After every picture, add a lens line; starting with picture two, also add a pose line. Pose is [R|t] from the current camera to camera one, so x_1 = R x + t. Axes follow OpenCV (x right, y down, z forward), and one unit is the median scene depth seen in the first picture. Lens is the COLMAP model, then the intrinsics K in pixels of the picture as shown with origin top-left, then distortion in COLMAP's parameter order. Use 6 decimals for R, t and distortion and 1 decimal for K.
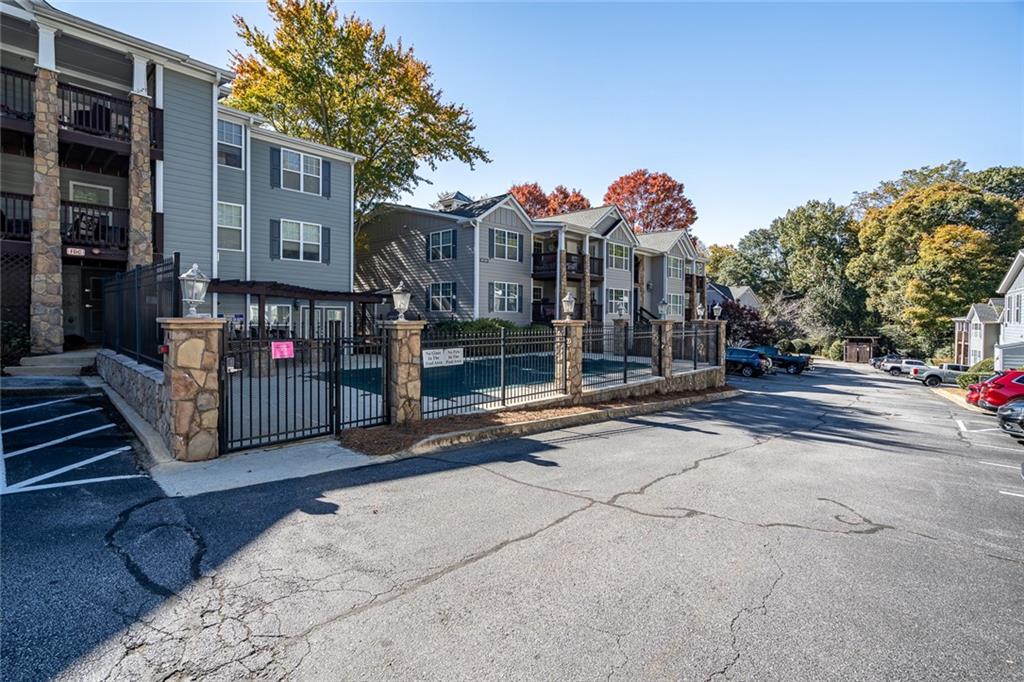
lens RADIAL K [[473.8, 0, 513.5], [0, 473.8, 340.8], [0, 0, 1]] dist [-0.018060, -0.000058]
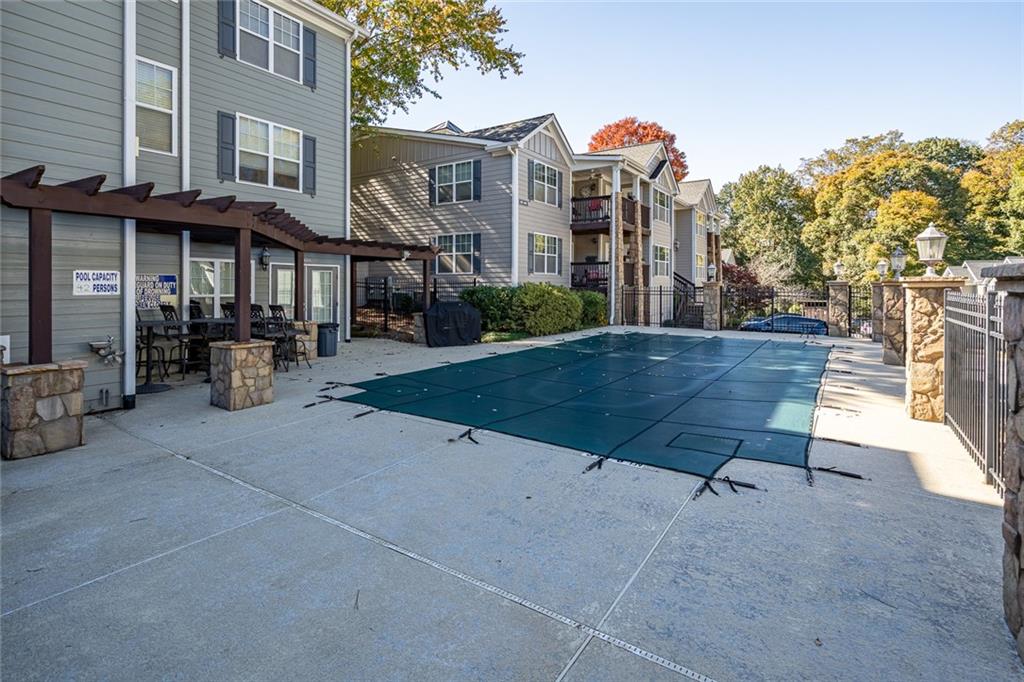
lens RADIAL K [[473.8, 0, 510.9], [0, 473.8, 302.3], [0, 0, 1]] dist [-0.018060, -0.000058]
pose [[0.981884, -0.015951, 0.188809, -0.189264], [0.018861, 0.999729, -0.013626, -0.007472], [-0.188541, 0.016940, 0.981919, 0.256569]]
